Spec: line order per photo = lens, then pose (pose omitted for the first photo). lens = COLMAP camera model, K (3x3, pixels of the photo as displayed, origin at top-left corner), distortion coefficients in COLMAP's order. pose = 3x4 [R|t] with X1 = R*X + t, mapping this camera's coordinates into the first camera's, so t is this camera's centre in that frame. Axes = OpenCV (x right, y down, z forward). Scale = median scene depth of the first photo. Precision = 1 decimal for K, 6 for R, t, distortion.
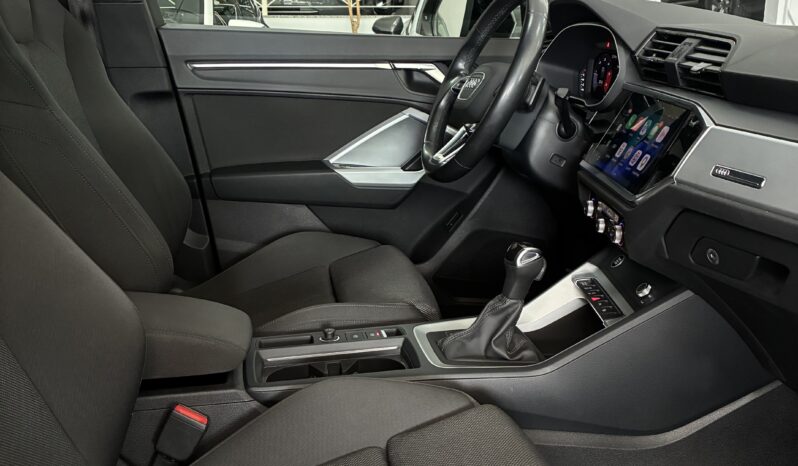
lens RADIAL K [[796.4, 0, 397.9], [0, 796.4, 235.8], [0, 0, 1]] dist [0.024810, 0.000000]
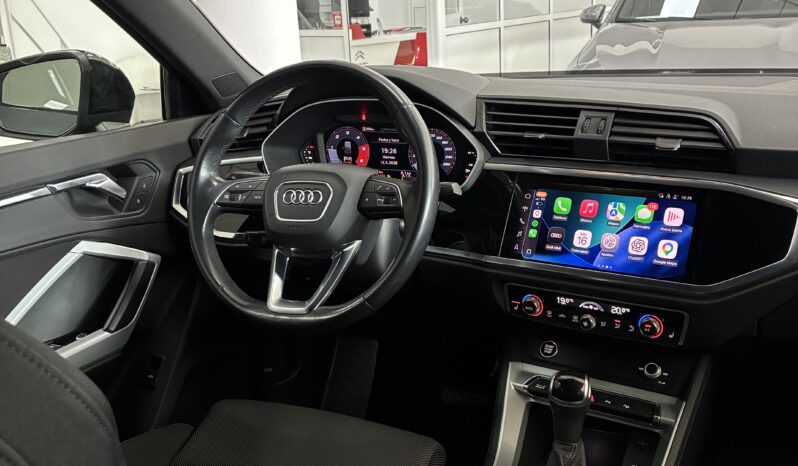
lens RADIAL K [[796.4, 0, 395.0], [0, 796.4, 229.4], [0, 0, 1]] dist [0.024810, 0.000000]
pose [[0.565217, -0.261971, 0.782241, -0.403050], [0.266313, 0.955412, 0.127538, -0.209407], [-0.780774, 0.136234, 0.609781, 0.430476]]
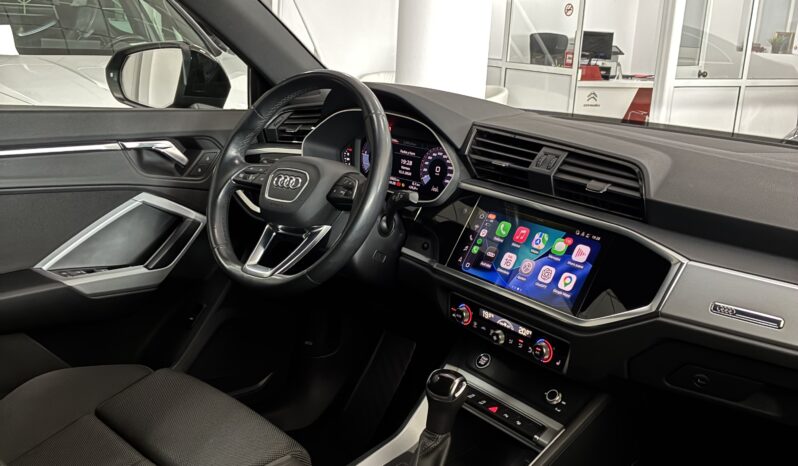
lens RADIAL K [[796.4, 0, 396.1], [0, 796.4, 234.0], [0, 0, 1]] dist [0.024810, 0.000000]
pose [[0.802846, -0.107241, 0.586463, -0.298896], [0.103715, 0.993813, 0.039746, -0.139328], [-0.587096, 0.028915, 0.809001, 0.192893]]
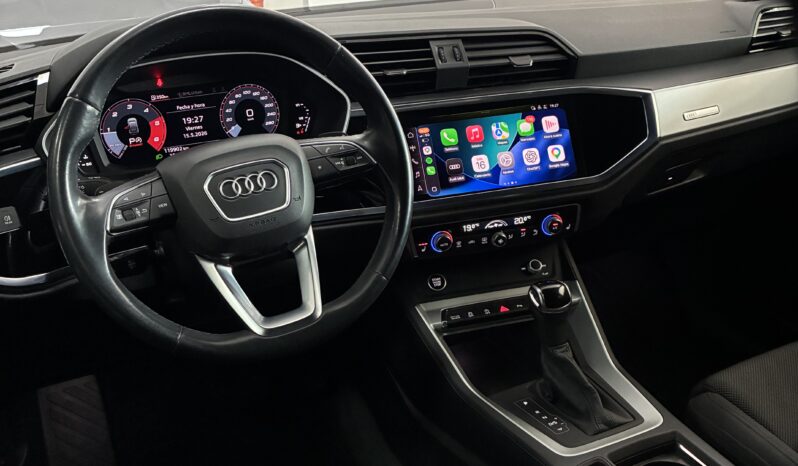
lens RADIAL K [[796.4, 0, 399.6], [0, 796.4, 233.9], [0, 0, 1]] dist [0.024810, 0.000000]
pose [[-0.246633, -0.364205, 0.898069, -0.418025], [0.293404, 0.855141, 0.427372, -0.336412], [-0.923627, 0.368901, -0.104047, 0.870054]]
